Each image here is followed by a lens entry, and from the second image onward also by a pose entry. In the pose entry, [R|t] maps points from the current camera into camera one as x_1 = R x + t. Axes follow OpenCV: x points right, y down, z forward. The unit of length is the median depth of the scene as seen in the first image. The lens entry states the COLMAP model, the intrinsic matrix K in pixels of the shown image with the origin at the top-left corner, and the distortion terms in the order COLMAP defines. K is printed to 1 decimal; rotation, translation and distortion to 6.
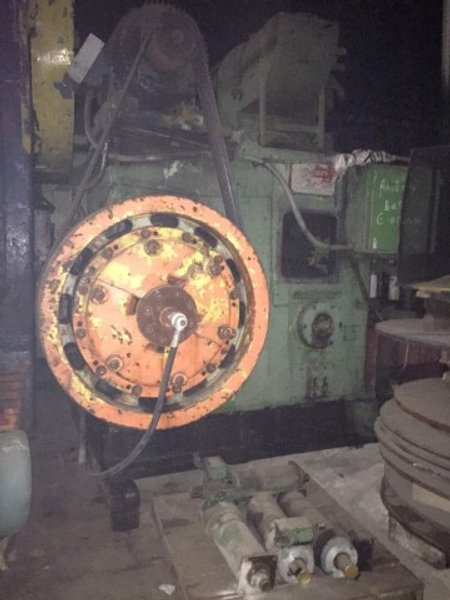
lens RADIAL K [[514.6, 0, 221.9], [0, 514.6, 299.7], [0, 0, 1]] dist [0.073666, -0.093475]
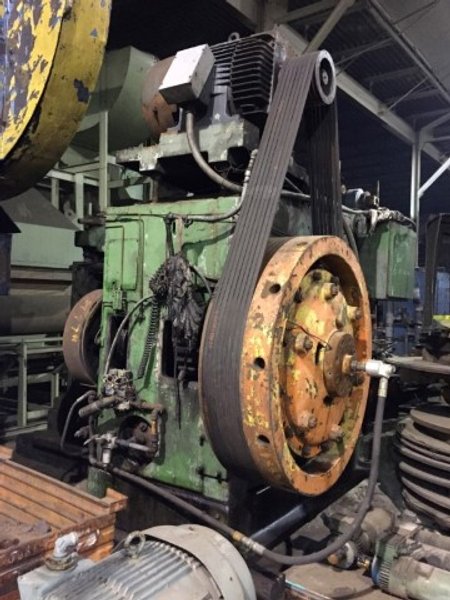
lens RADIAL K [[536.1, 0, 224.6], [0, 536.1, 299.4], [0, 0, 1]] dist [0.059360, -0.066358]
pose [[0.839333, 0.018040, 0.543318, -0.732158], [0.025679, 0.997018, -0.072774, -0.018368], [-0.543011, 0.075034, 0.836367, 0.263998]]
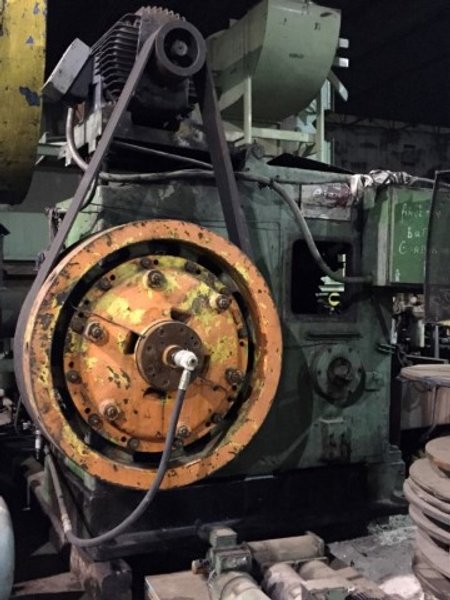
lens RADIAL K [[709.7, 0, 223.2], [0, 709.7, 300.0], [0, 0, 1]] dist [0.054189, 0.000000]
pose [[0.998016, -0.000571, 0.062954, -0.083498], [0.005696, 0.996676, -0.081263, 0.032246], [-0.062698, 0.081461, 0.994702, -0.193478]]
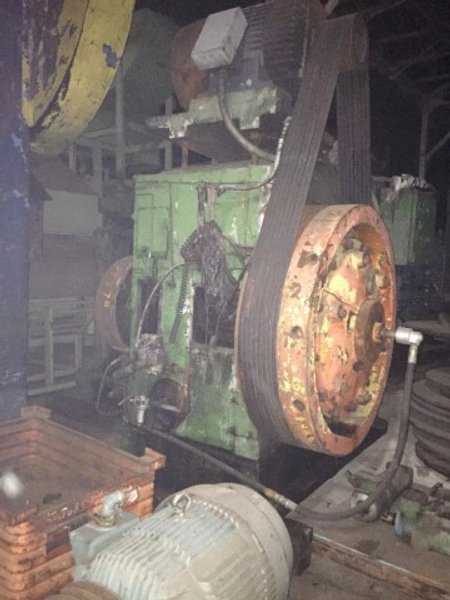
lens RADIAL K [[514.6, 0, 225.8], [0, 514.6, 300.6], [0, 0, 1]] dist [0.073666, -0.093475]
pose [[0.845703, -0.020619, 0.533255, -0.759407], [0.023297, 0.999727, 0.001708, -0.030405], [-0.533145, 0.010979, 0.845953, 0.298894]]
